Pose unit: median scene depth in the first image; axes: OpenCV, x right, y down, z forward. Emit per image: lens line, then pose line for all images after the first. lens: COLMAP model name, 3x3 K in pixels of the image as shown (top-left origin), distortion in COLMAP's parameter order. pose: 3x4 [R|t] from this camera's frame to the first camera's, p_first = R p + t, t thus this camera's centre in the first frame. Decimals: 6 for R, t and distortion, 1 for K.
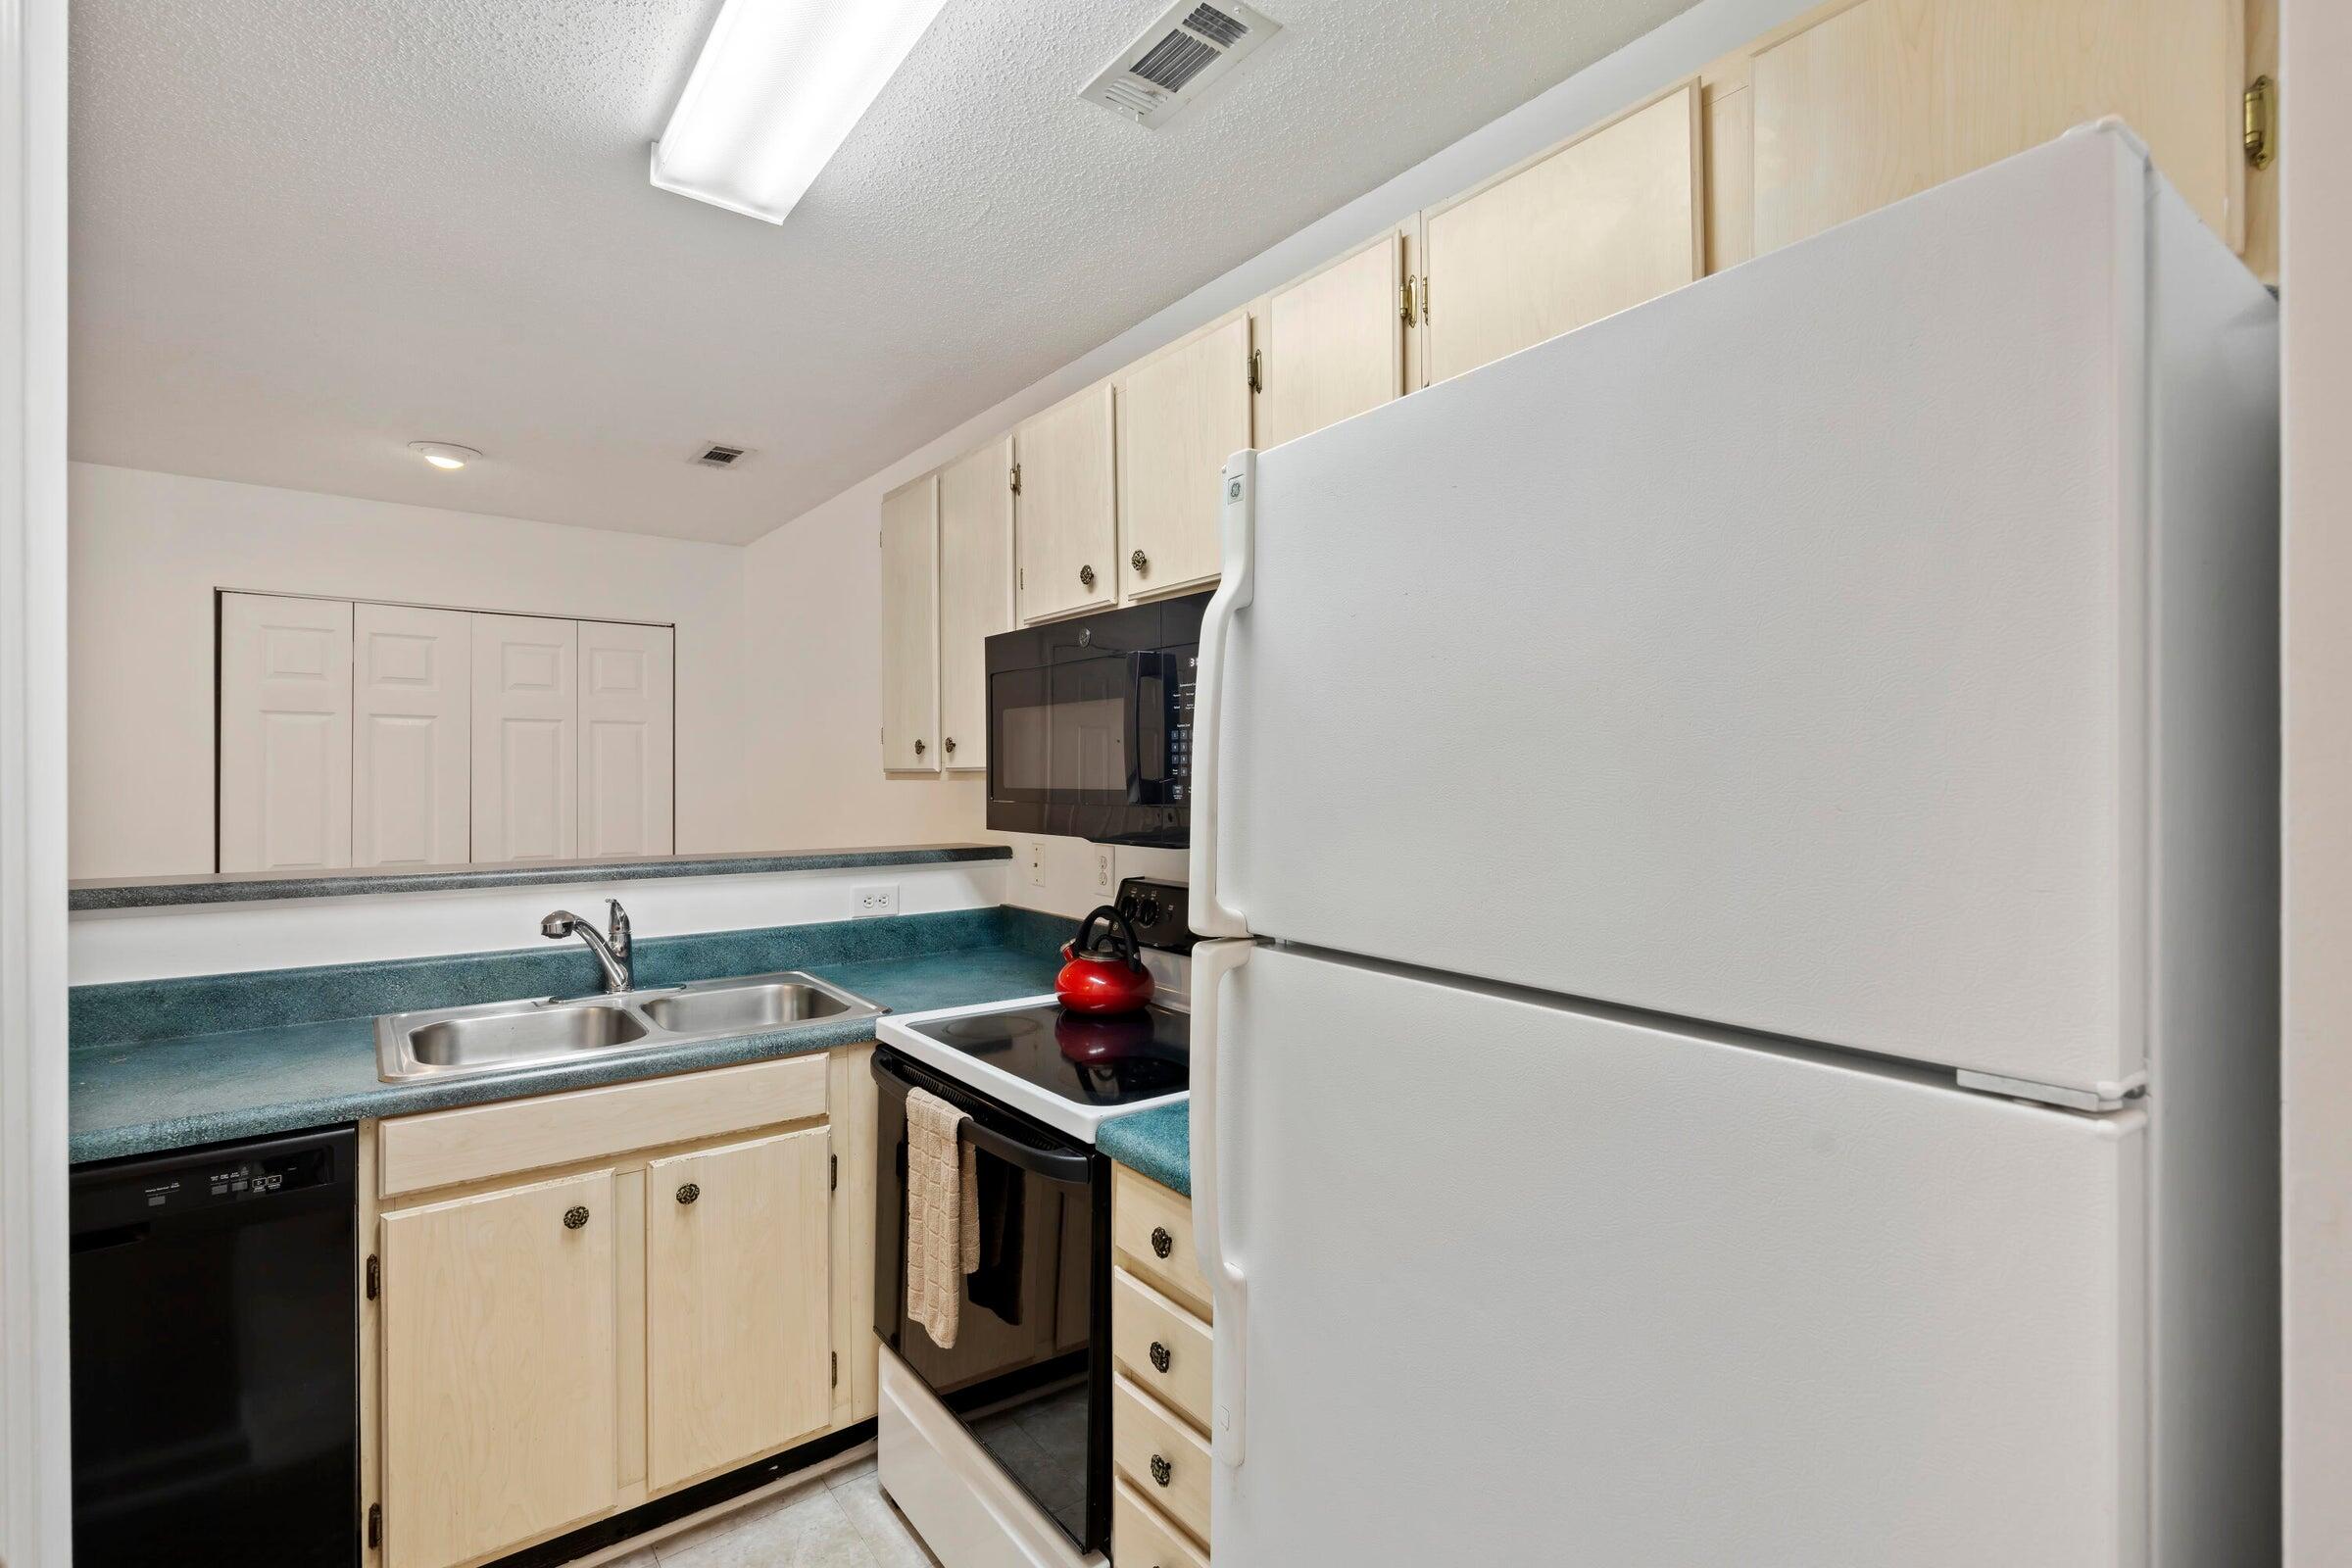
lens RADIAL K [[1079.5, 0, 1186.6], [0, 1079.5, 777.3], [0, 0, 1]] dist [-0.001147, 0.000167]
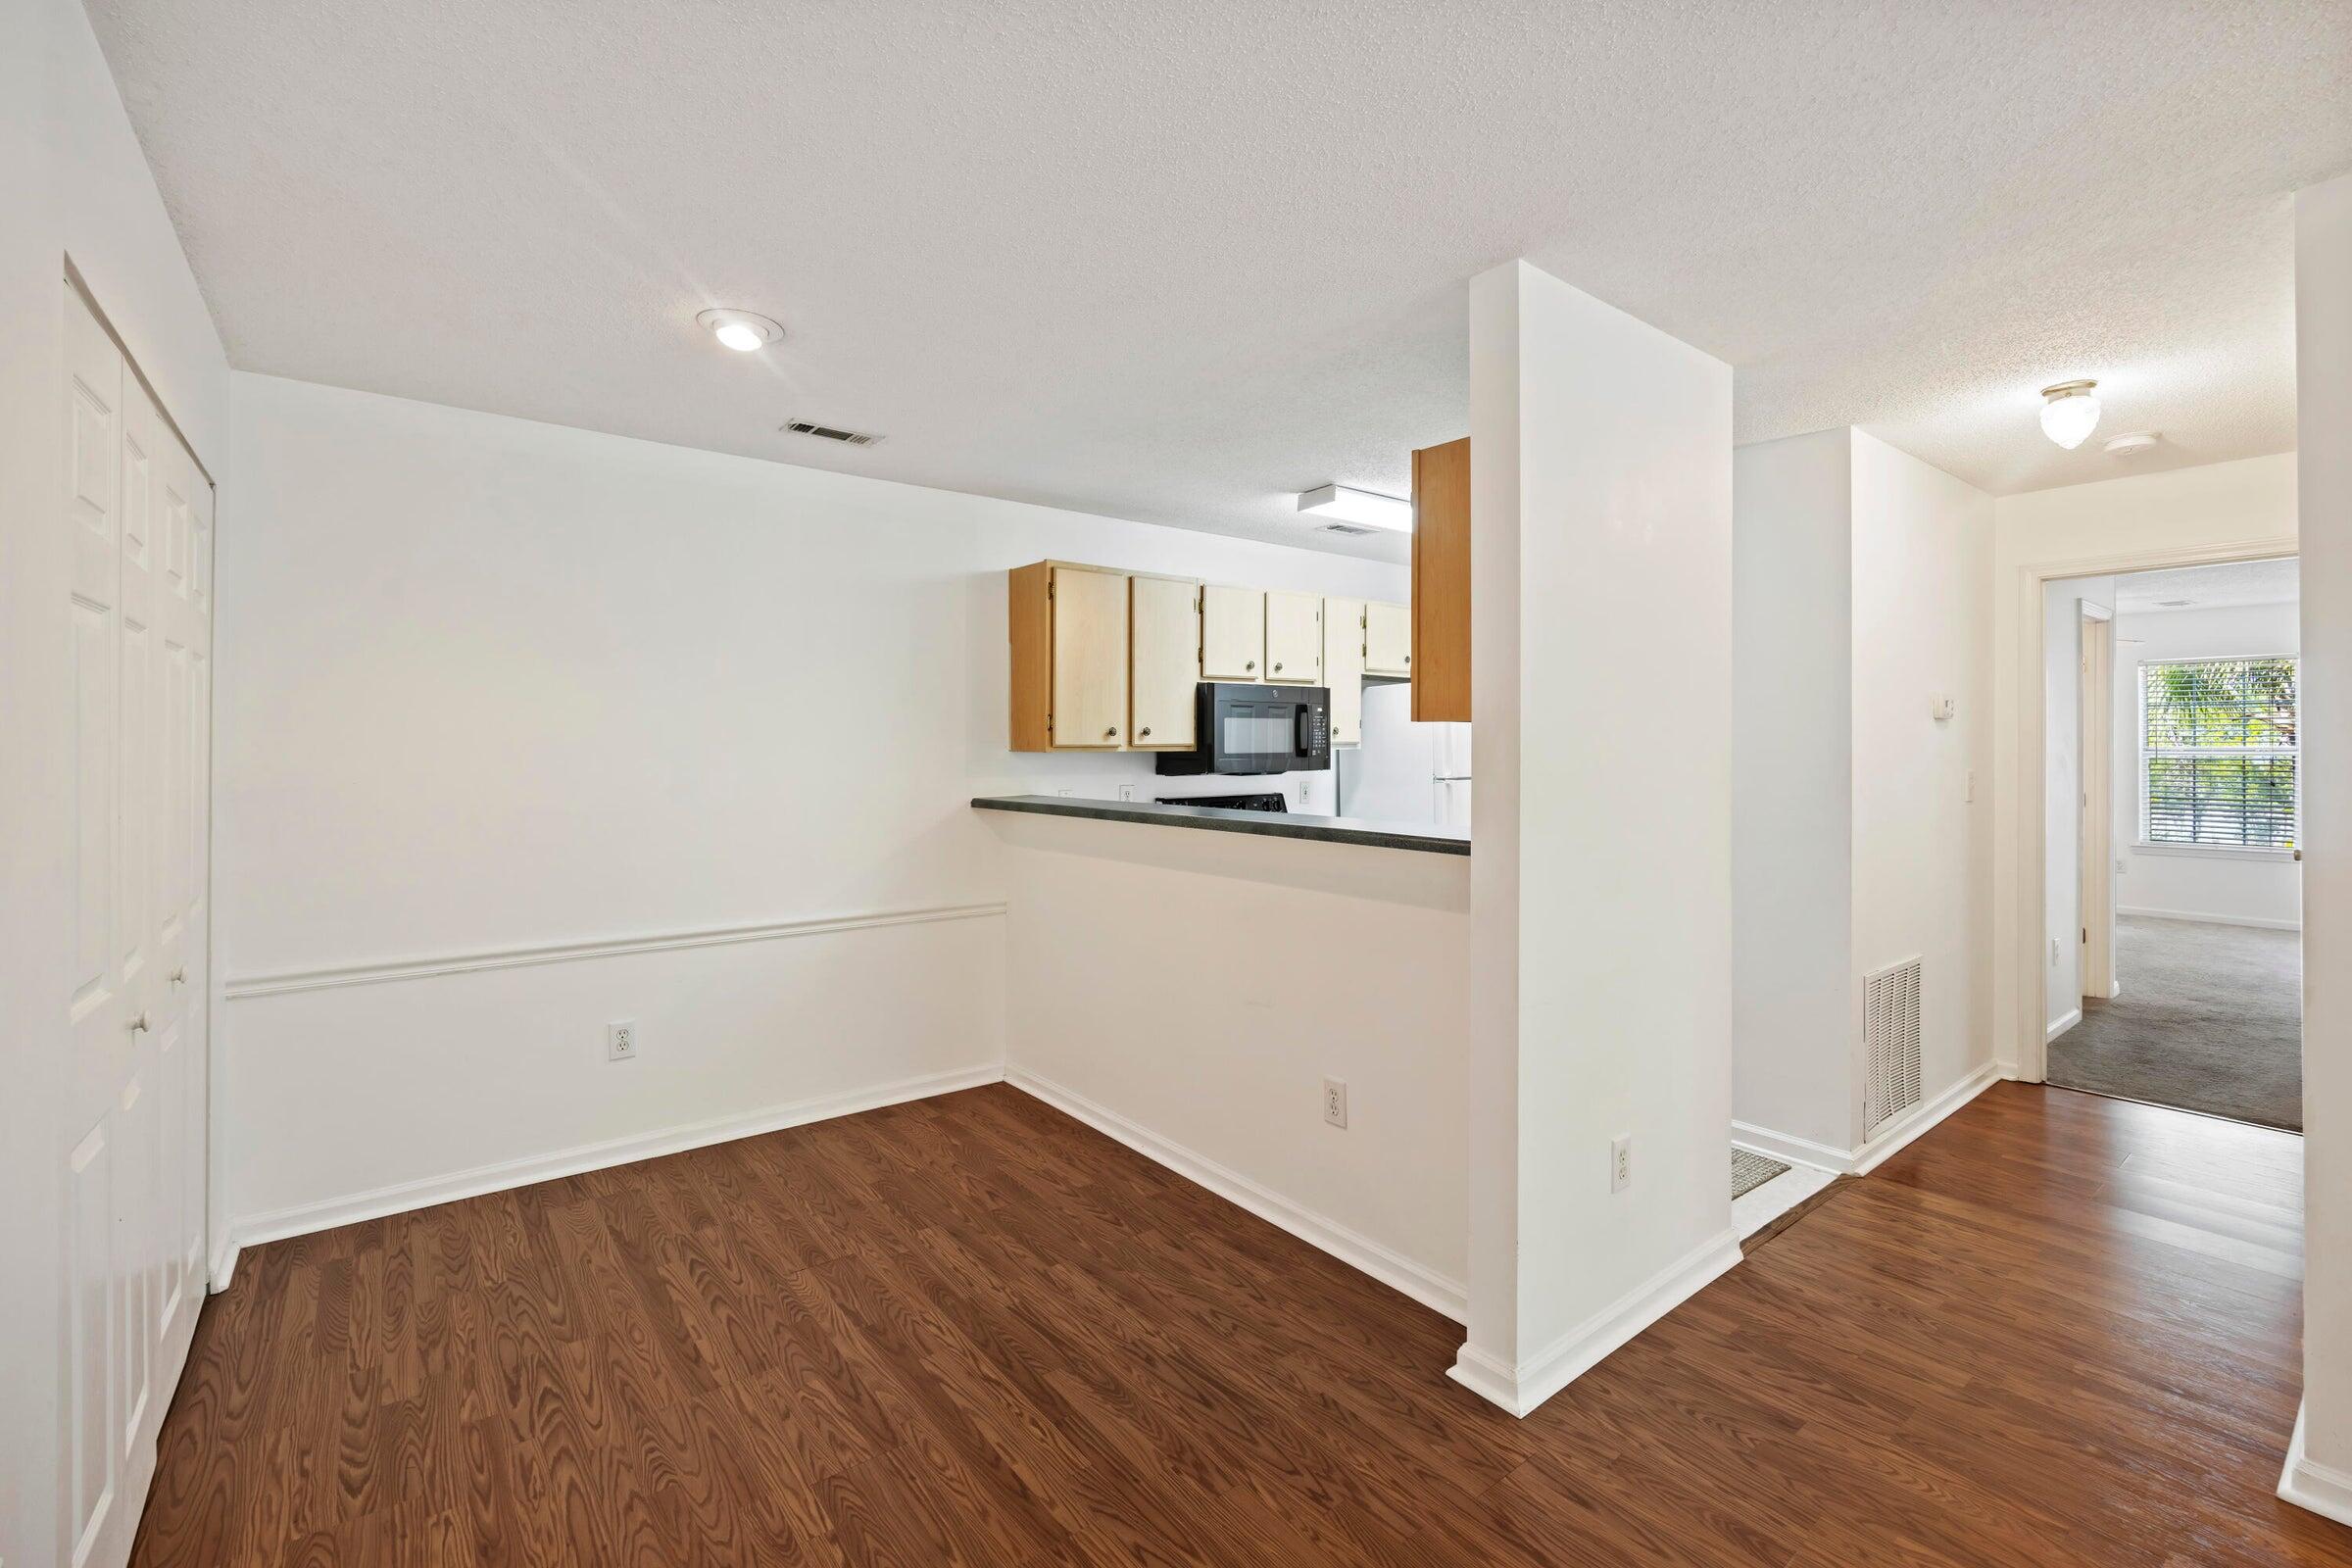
lens RADIAL K [[1014.5, 0, 1178.2], [0, 1014.5, 740.9], [0, 0, 1]] dist [-0.009213, -0.000292]
pose [[0.002998, 0.001146, 0.999995, -2.166469], [0.001730, 0.999998, -0.001151, -0.013473], [-0.999994, 0.001733, 0.002996, 1.057186]]
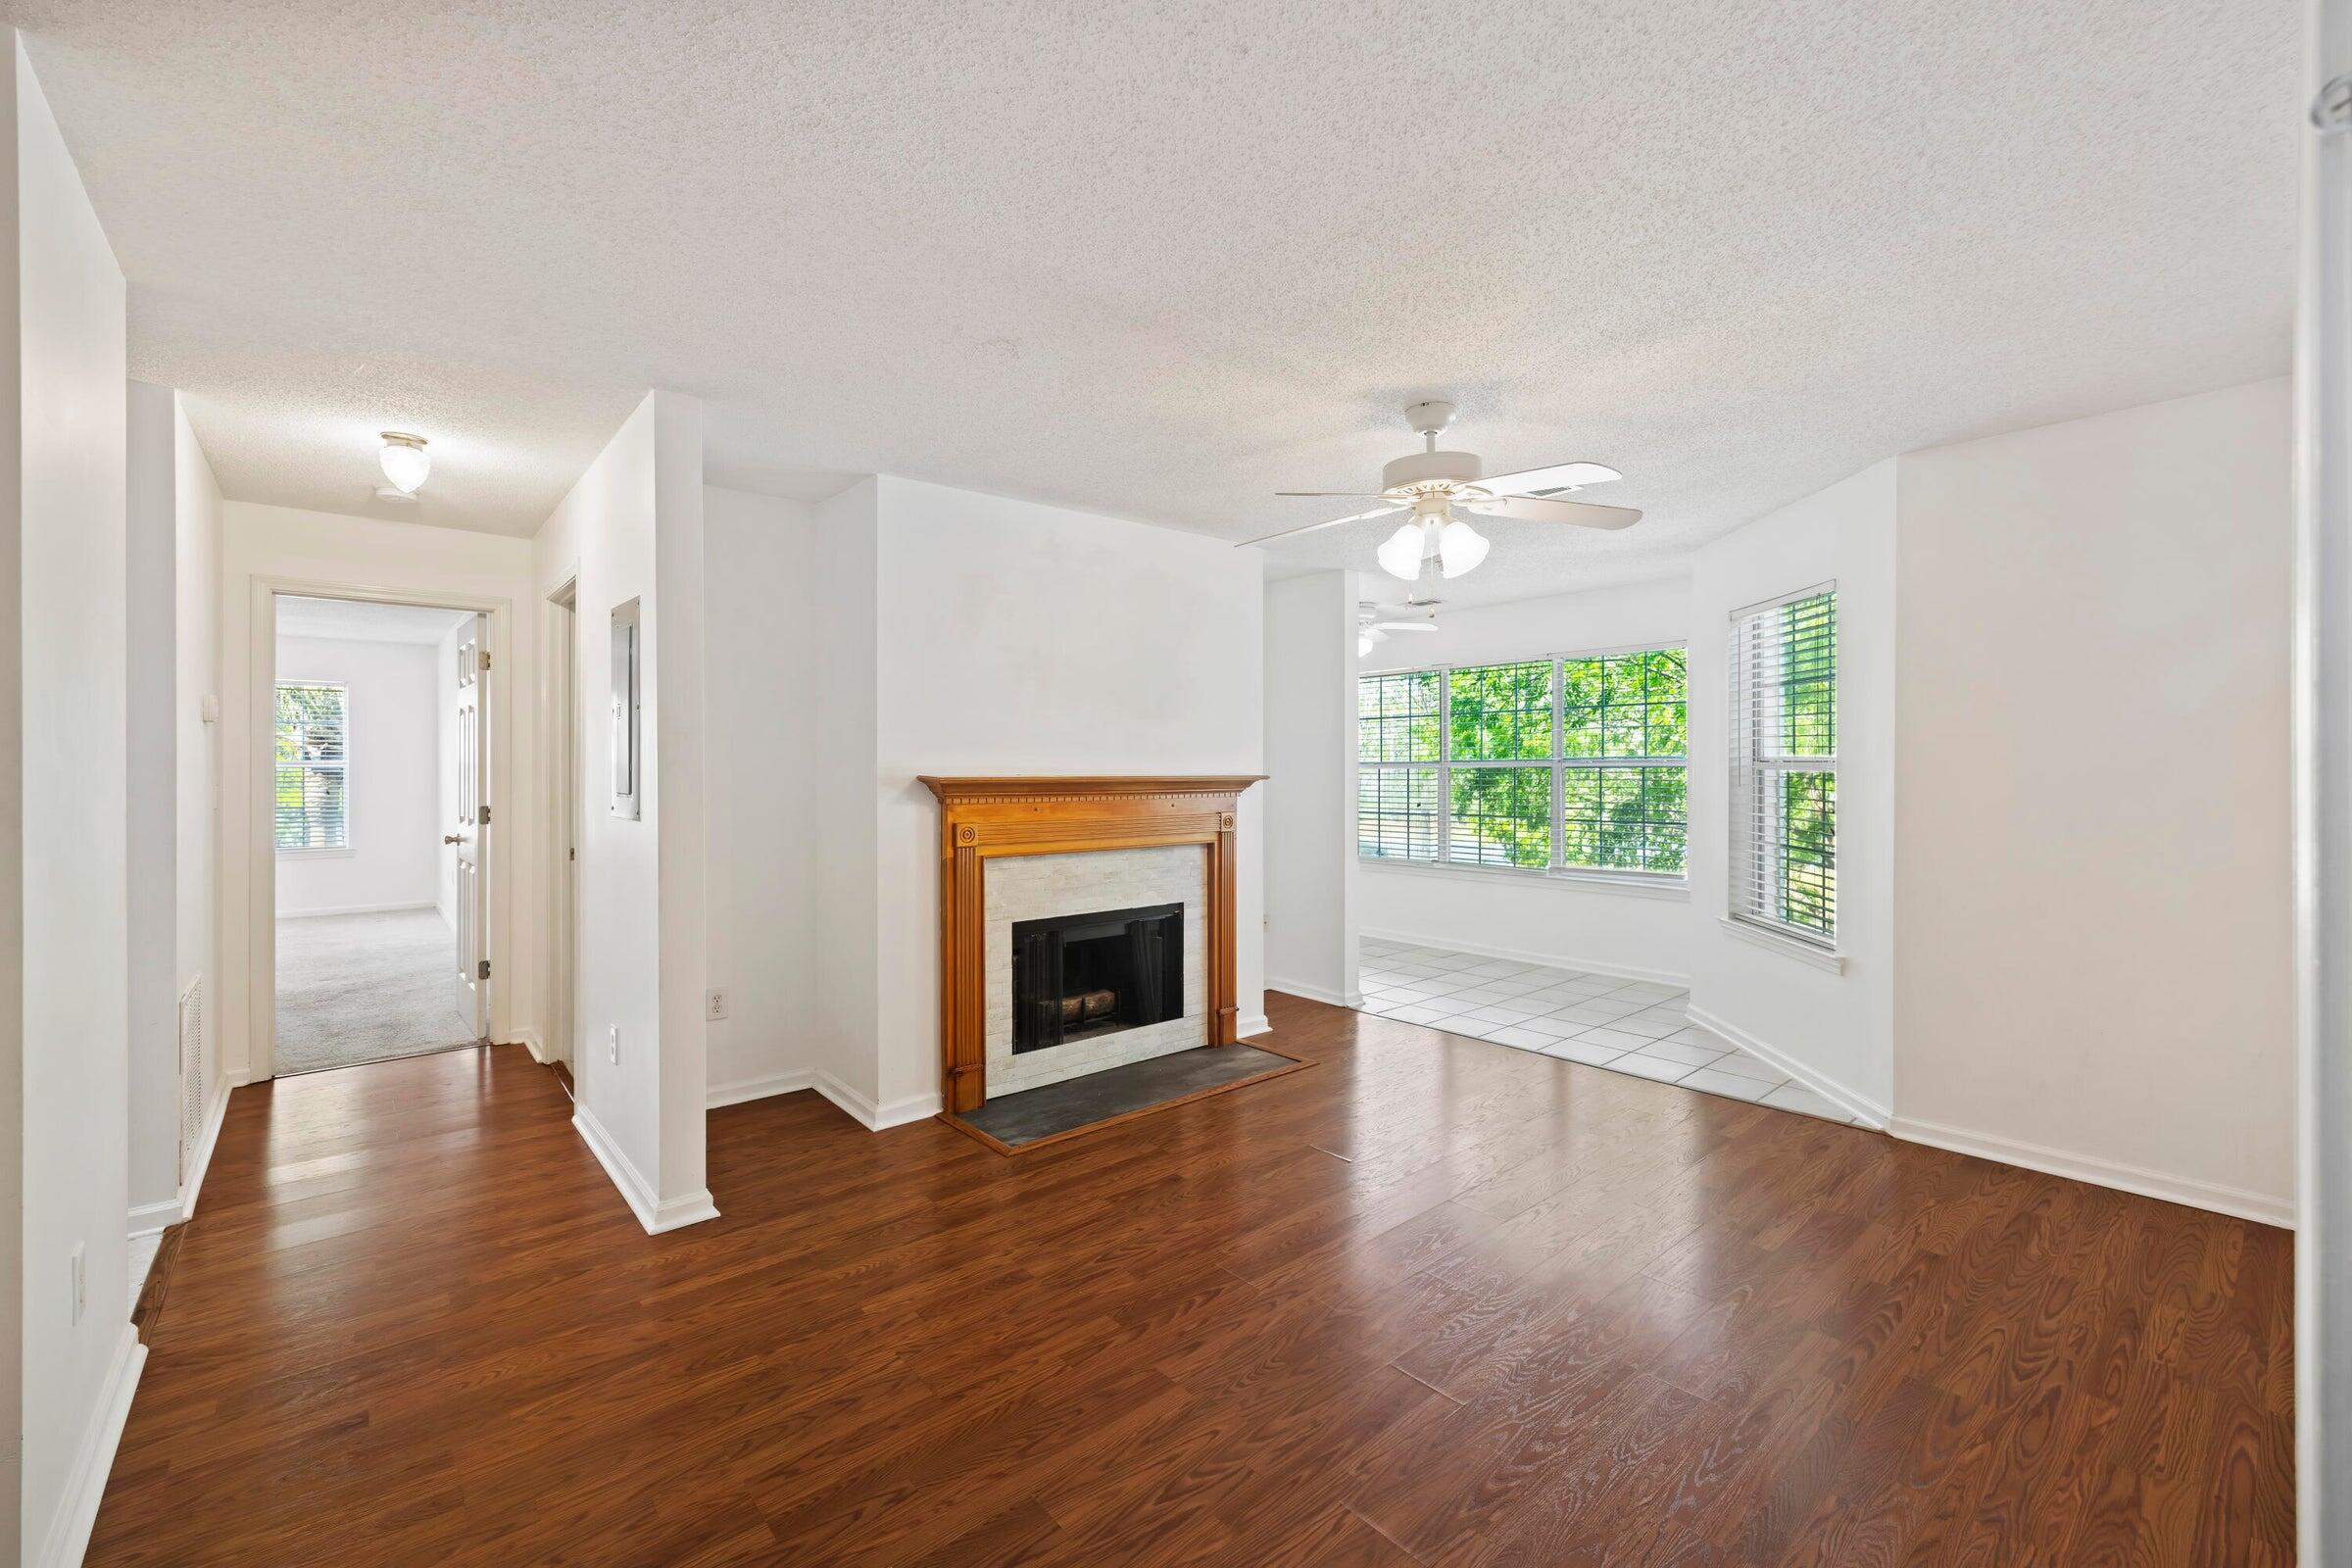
lens RADIAL K [[975.5, 0, 1178.6], [0, 975.5, 768.7], [0, 0, 1]] dist [0.001263, 0.000302]
pose [[-0.998819, -0.003177, -0.048485, -1.946322], [-0.003460, 0.999977, 0.005765, 0.008543], [0.048466, 0.005925, -0.998807, 1.420937]]
